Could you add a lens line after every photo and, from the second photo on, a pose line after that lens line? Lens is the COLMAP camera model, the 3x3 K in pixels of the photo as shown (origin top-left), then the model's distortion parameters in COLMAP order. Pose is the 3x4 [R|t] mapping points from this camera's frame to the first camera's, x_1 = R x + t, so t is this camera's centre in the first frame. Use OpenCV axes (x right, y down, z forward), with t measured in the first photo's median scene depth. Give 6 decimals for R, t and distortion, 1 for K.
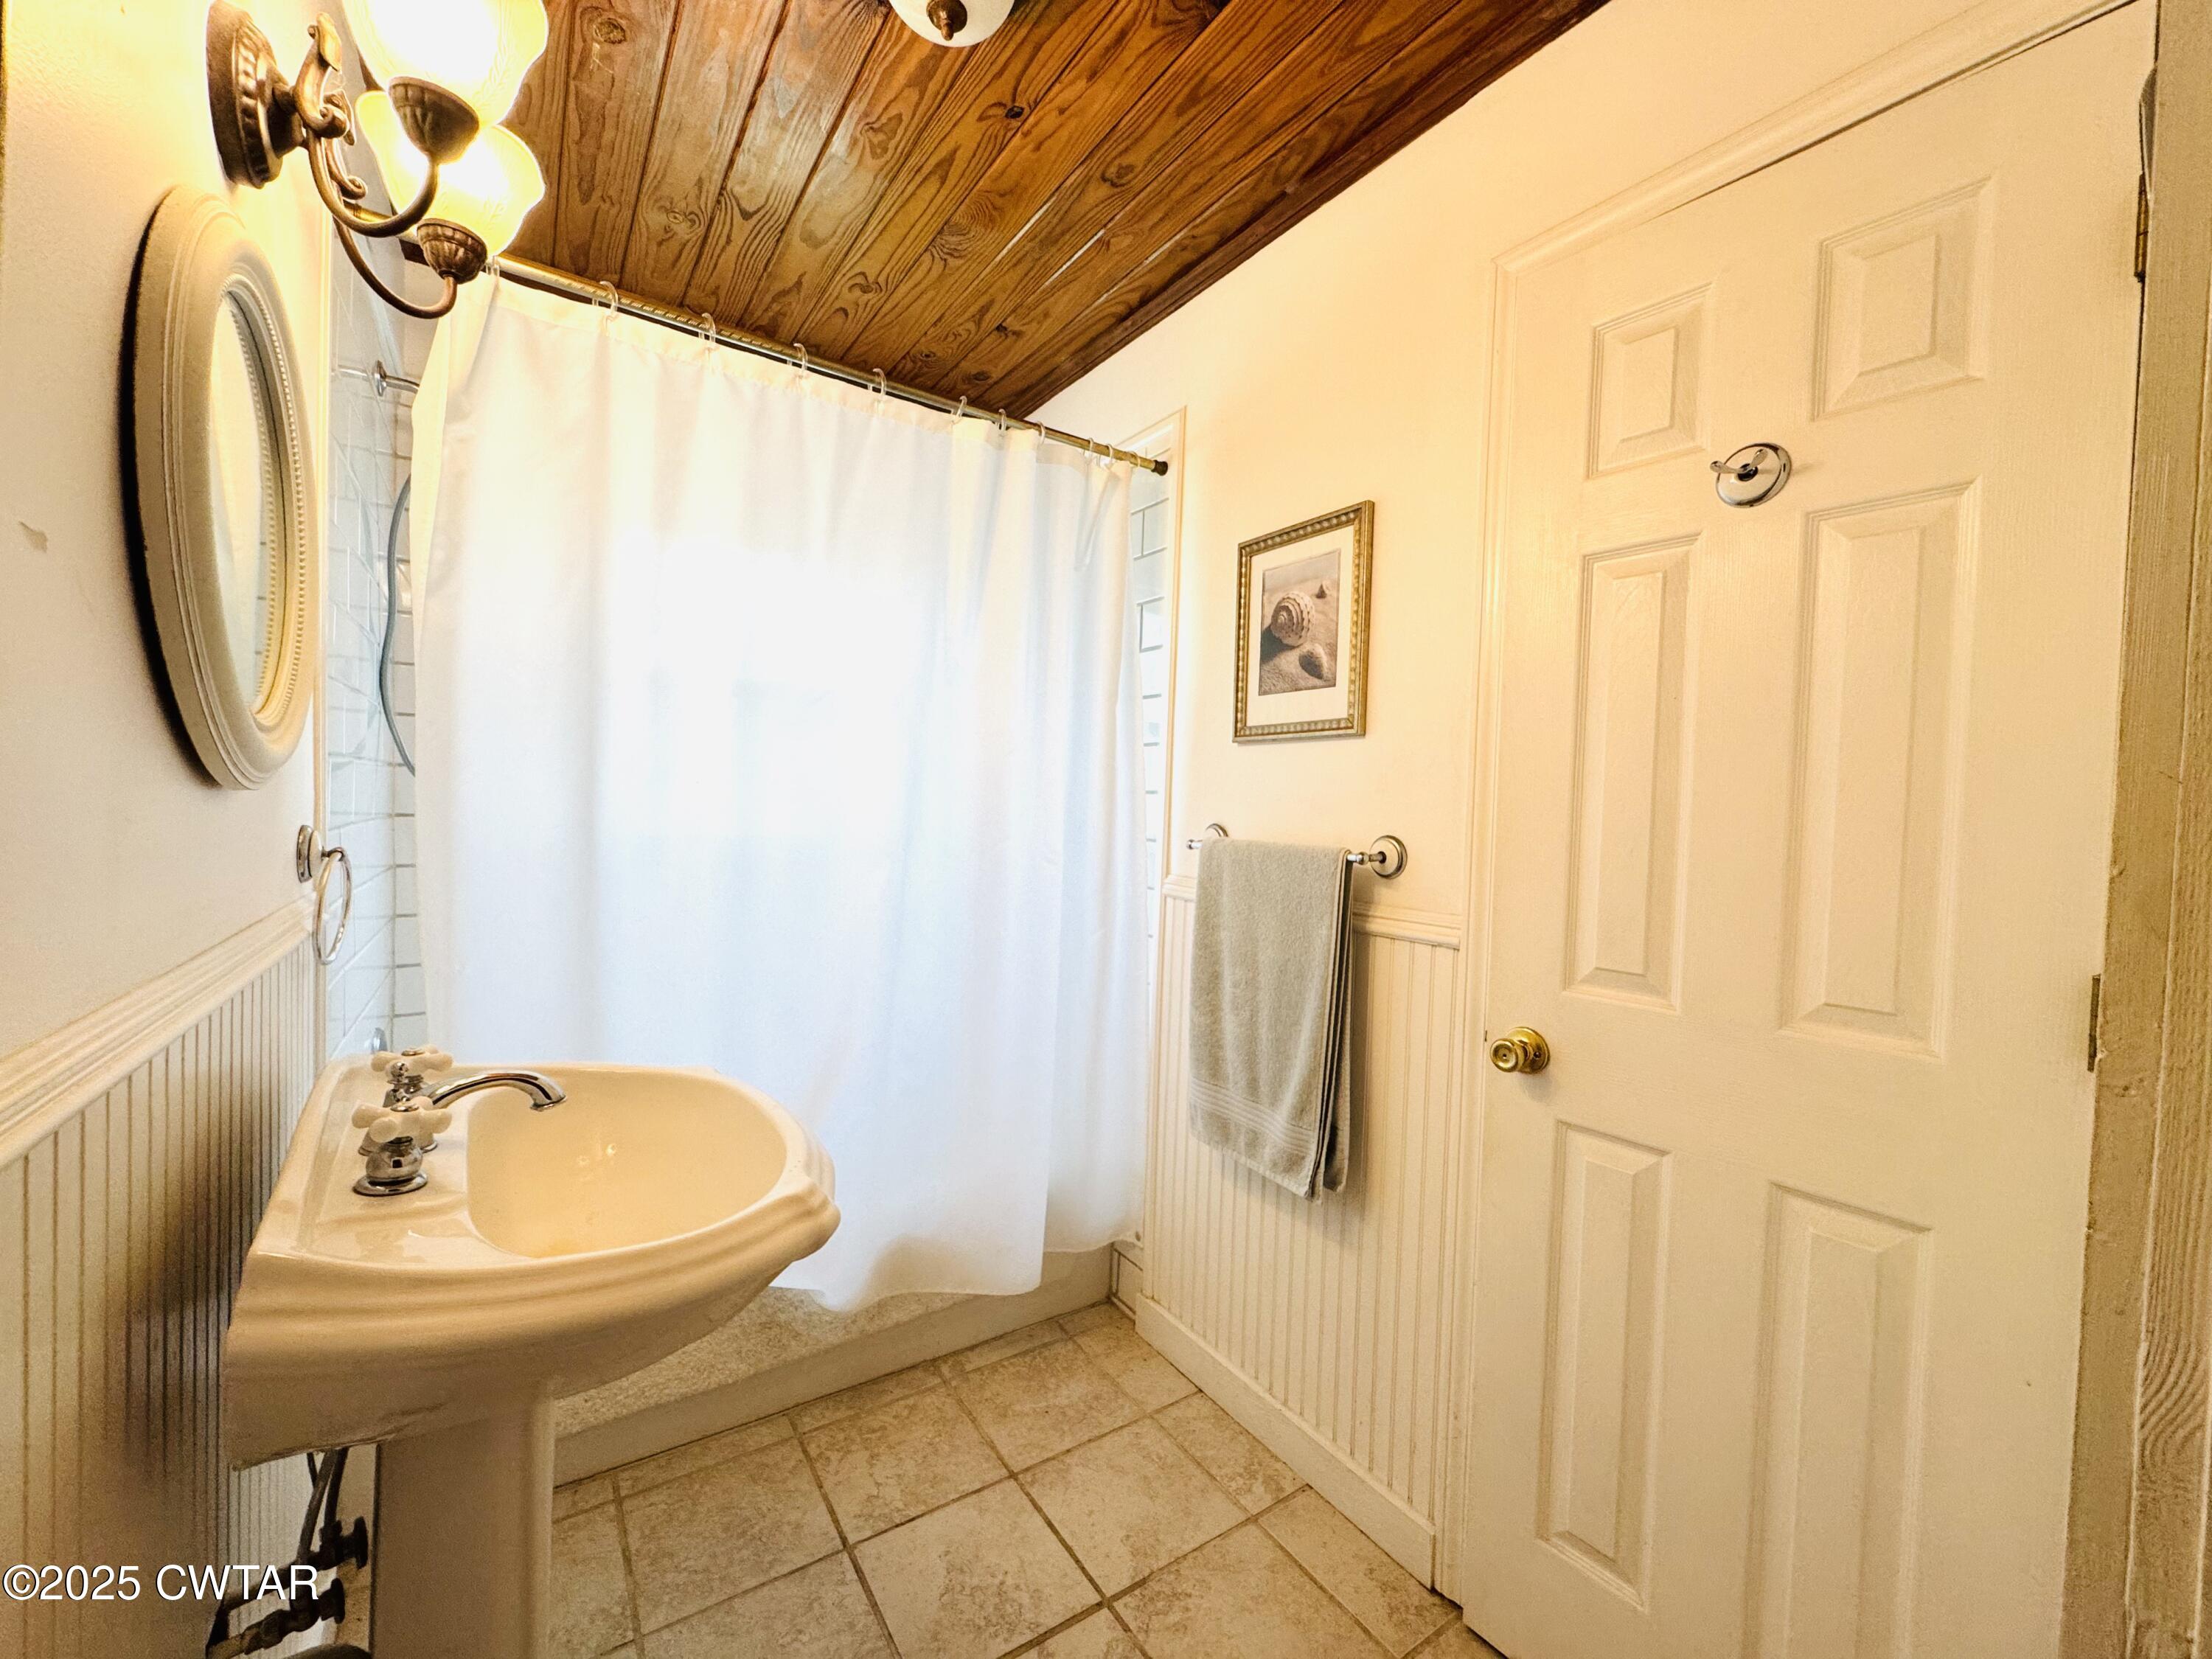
lens RADIAL K [[882.0, 0, 1106.0], [0, 882.0, 829.5], [0, 0, 1]] dist [-0.002538, 0.000017]
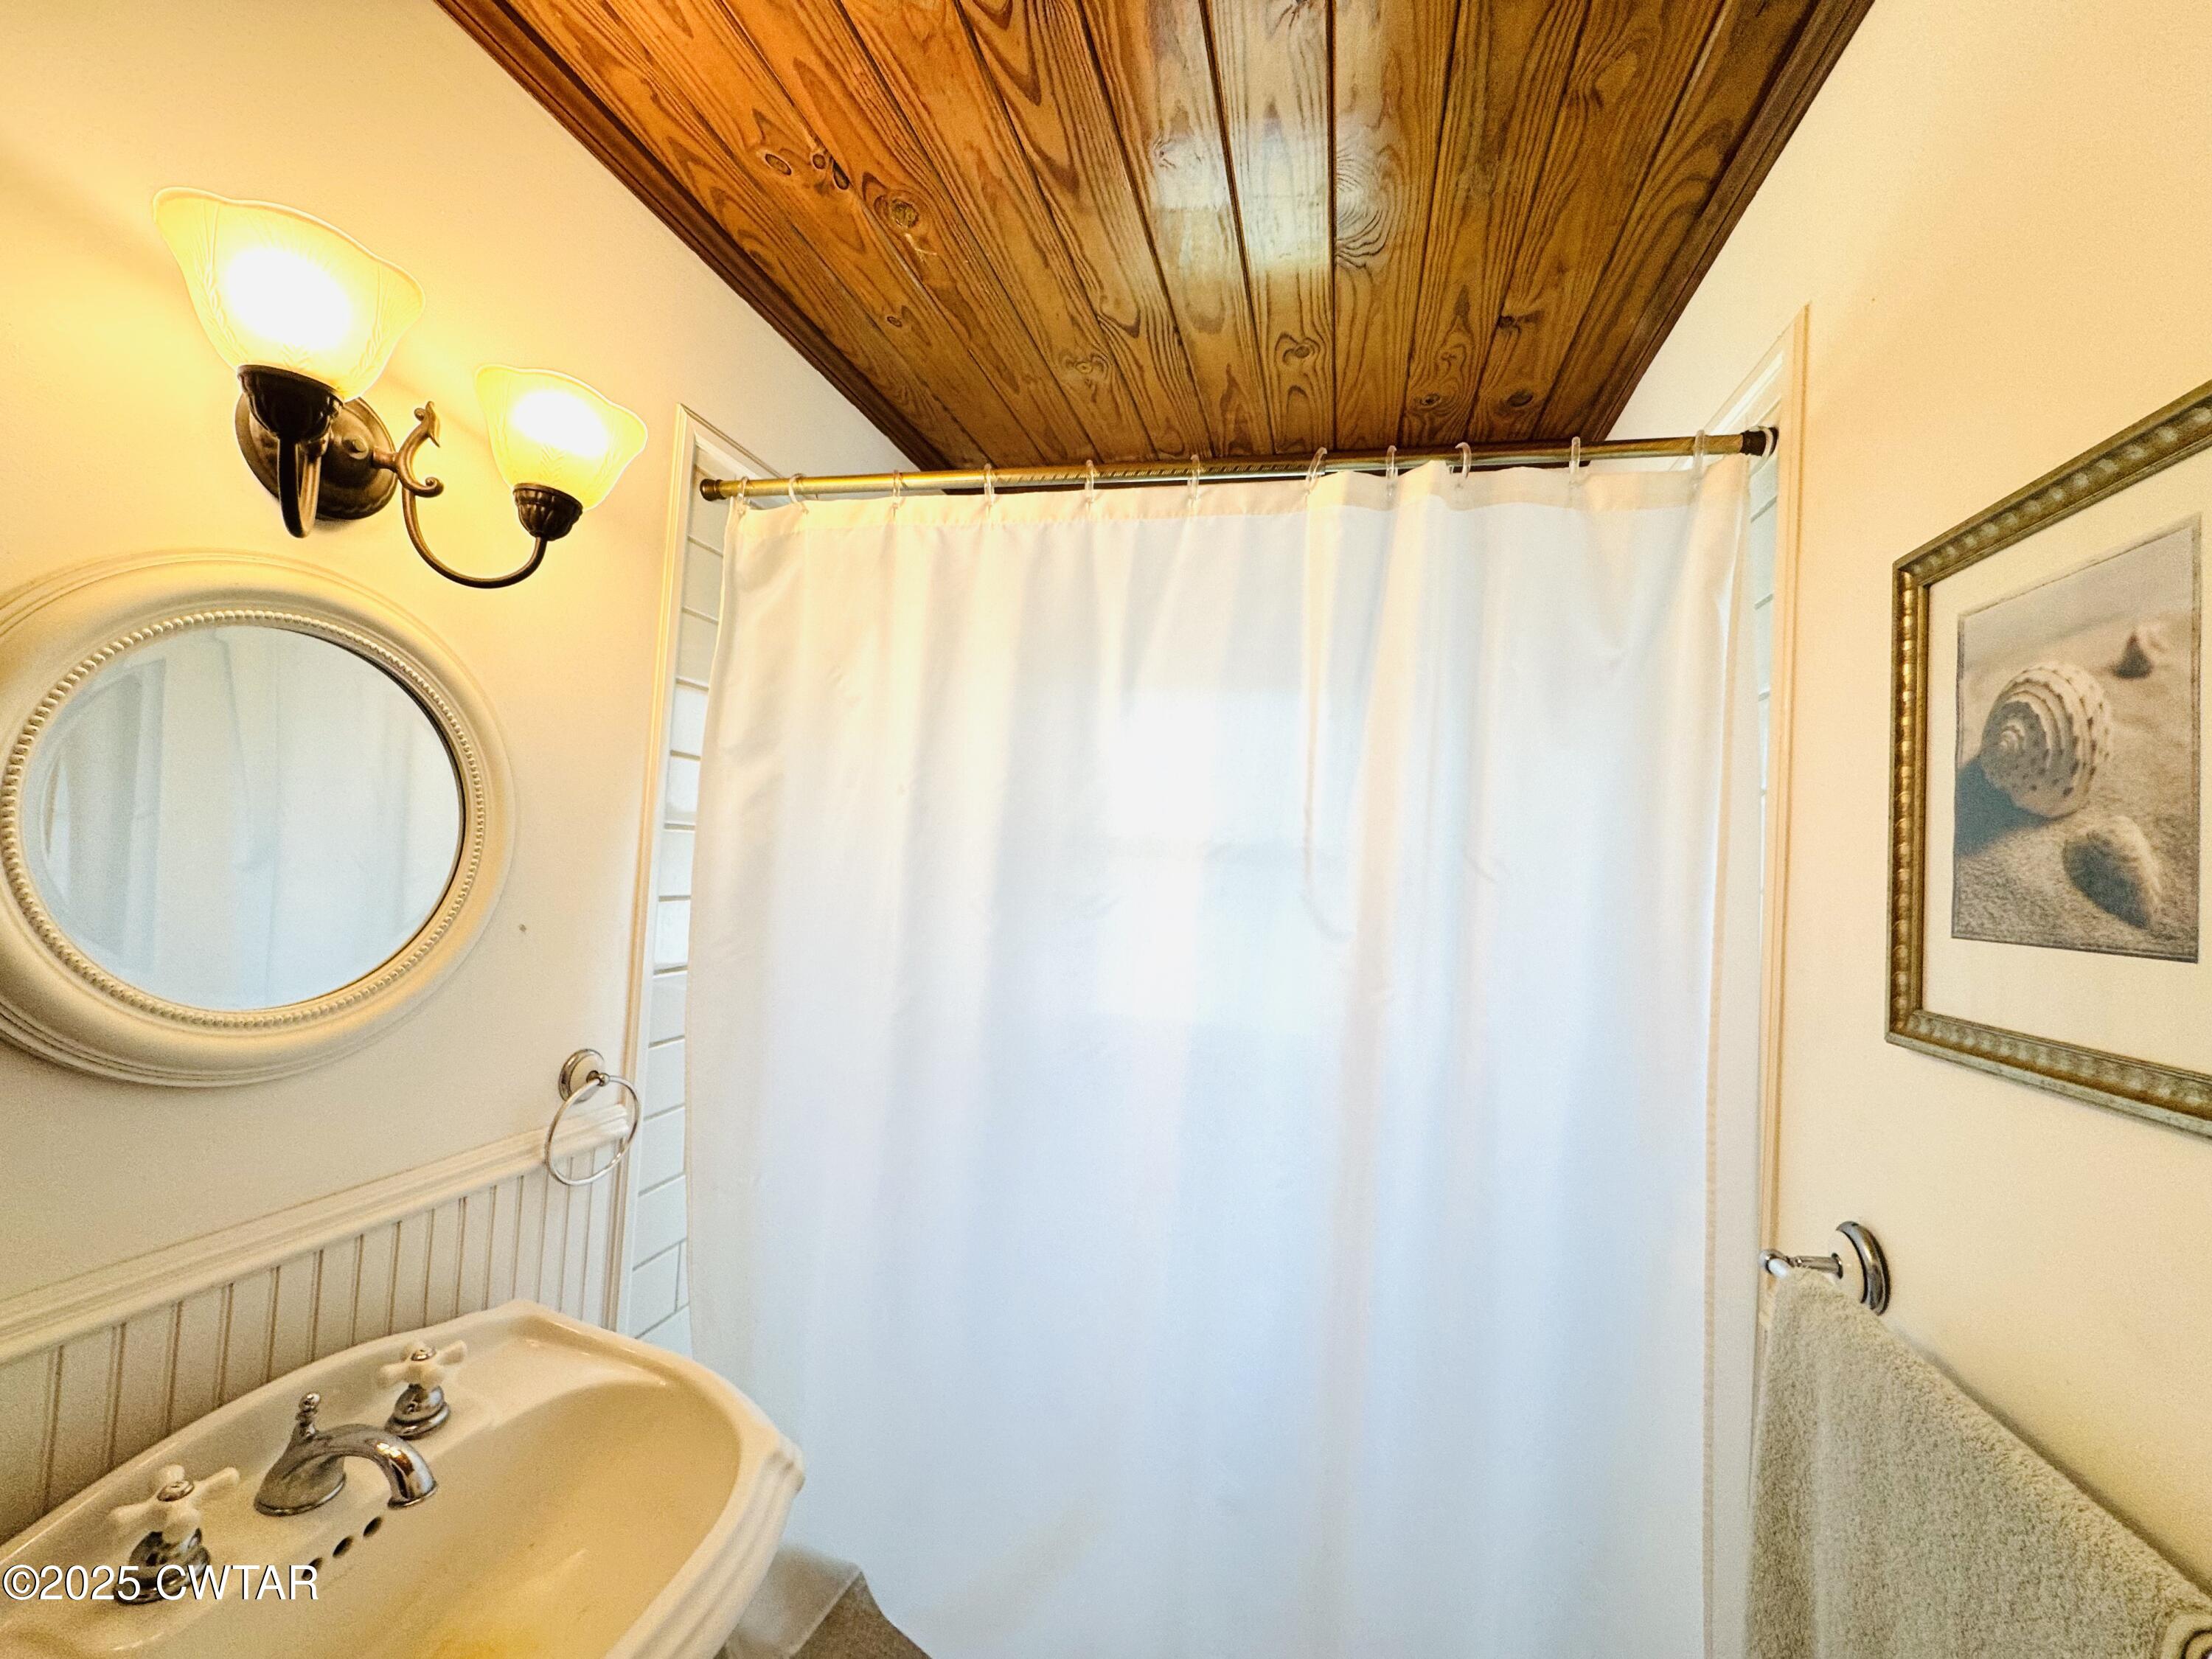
lens RADIAL K [[882.0, 0, 1106.0], [0, 882.0, 829.5], [0, 0, 1]] dist [-0.002538, 0.000017]
pose [[0.659044, -0.017608, -0.751899, 0.215643], [-0.062859, 0.994939, -0.078396, -0.143303], [0.749473, 0.098930, 0.654601, 0.464821]]
